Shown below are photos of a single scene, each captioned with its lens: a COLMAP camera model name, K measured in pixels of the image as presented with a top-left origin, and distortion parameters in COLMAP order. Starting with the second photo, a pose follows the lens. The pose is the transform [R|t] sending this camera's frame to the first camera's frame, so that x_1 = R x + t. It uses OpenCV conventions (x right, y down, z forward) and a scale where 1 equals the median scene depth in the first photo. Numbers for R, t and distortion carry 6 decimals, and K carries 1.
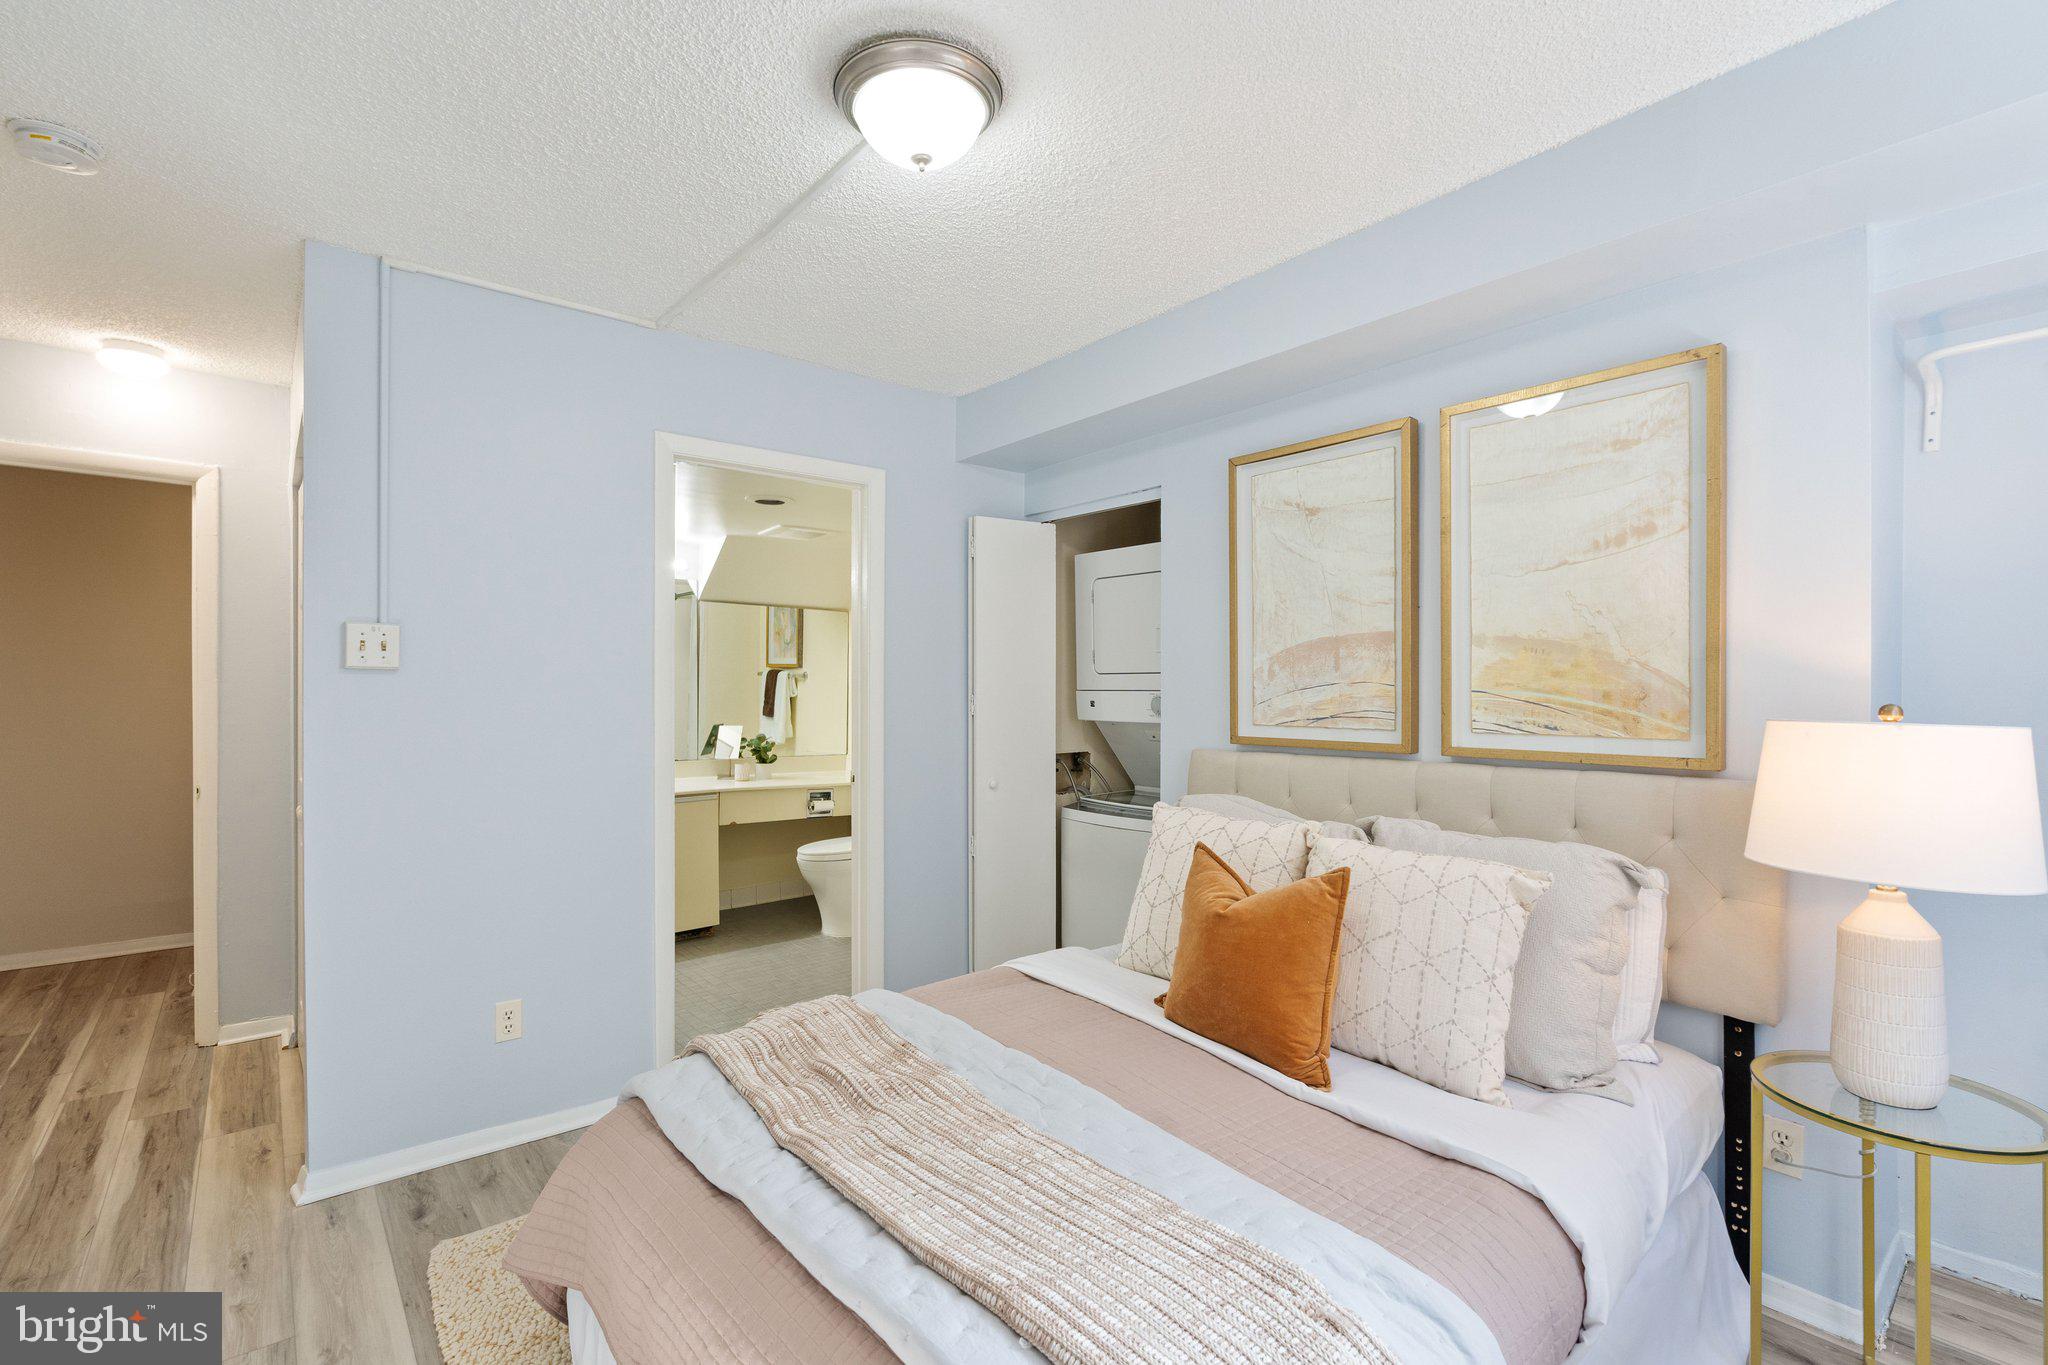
lens RADIAL K [[904.5, 0, 1009.2], [0, 904.5, 675.7], [0, 0, 1]] dist [-0.001070, -0.000377]
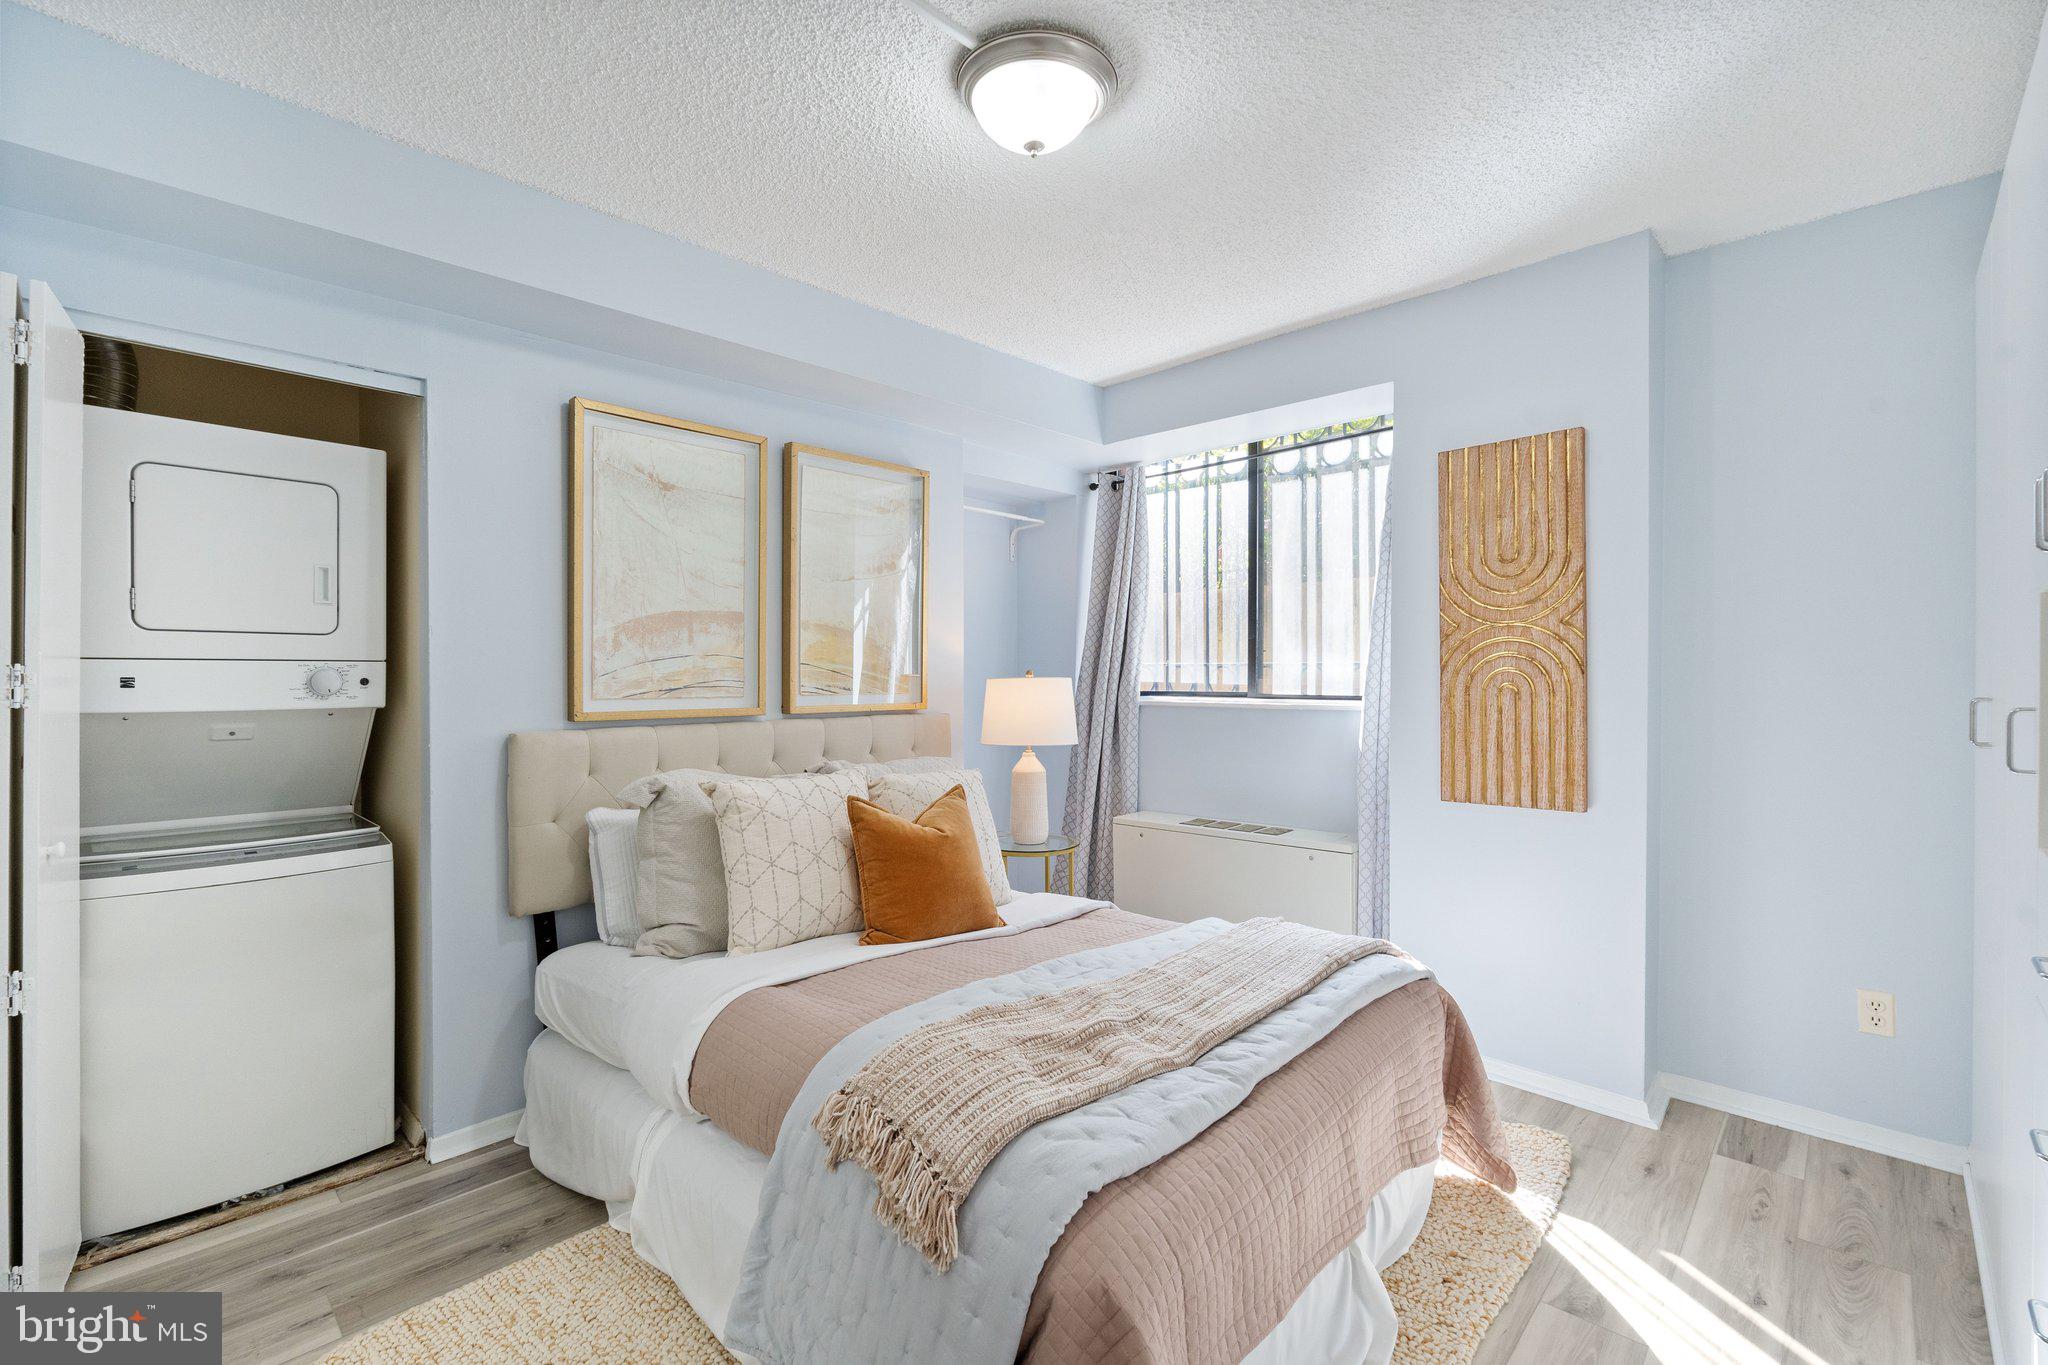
lens RADIAL K [[904.5, 0, 1009.2], [0, 904.5, 675.7], [0, 0, 1]] dist [-0.001070, -0.000377]
pose [[-0.103345, -0.001138, 0.994645, -0.735845], [0.008405, 0.999963, 0.002018, 0.033213], [-0.994610, 0.008568, -0.103331, 0.743893]]
